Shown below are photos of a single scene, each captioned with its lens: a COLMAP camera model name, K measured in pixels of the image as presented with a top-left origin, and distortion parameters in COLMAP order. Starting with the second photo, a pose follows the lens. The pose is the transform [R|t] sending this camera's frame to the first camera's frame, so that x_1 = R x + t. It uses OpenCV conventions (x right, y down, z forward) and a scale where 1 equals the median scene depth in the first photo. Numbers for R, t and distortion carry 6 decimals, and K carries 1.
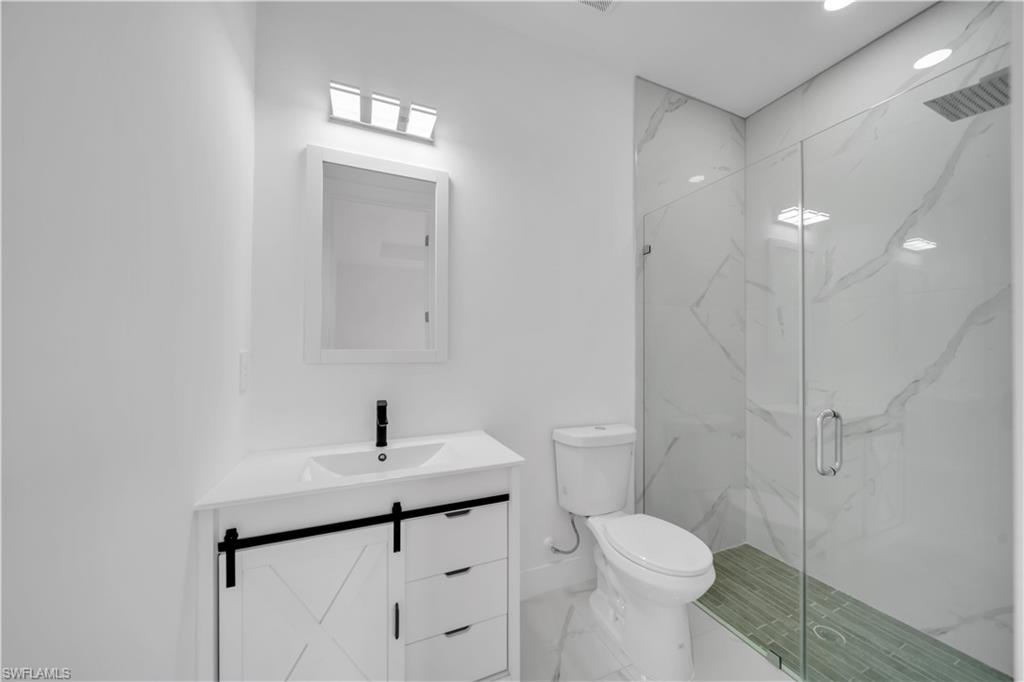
lens RADIAL K [[354.6, 0, 507.3], [0, 354.6, 346.3], [0, 0, 1]] dist [-0.001325, -0.000157]
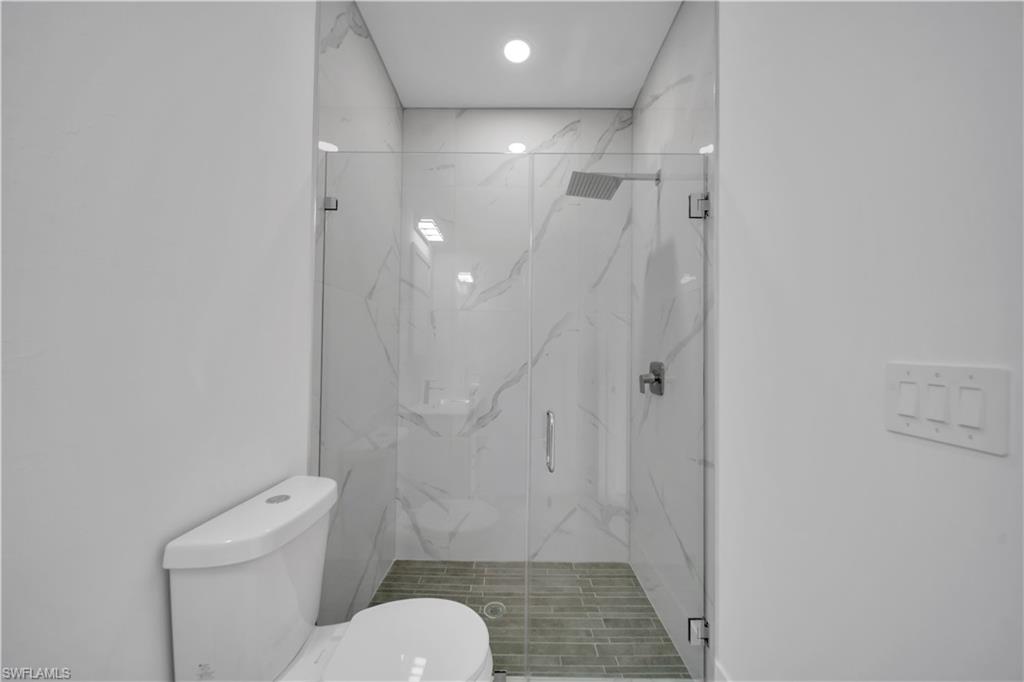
lens RADIAL K [[354.6, 0, 514.5], [0, 354.6, 346.7], [0, 0, 1]] dist [-0.001325, -0.000157]
pose [[0.389013, 0.019615, 0.921024, -0.085322], [-0.018476, 0.999738, -0.013488, 0.001956], [-0.921047, -0.011770, 0.389273, 0.409047]]
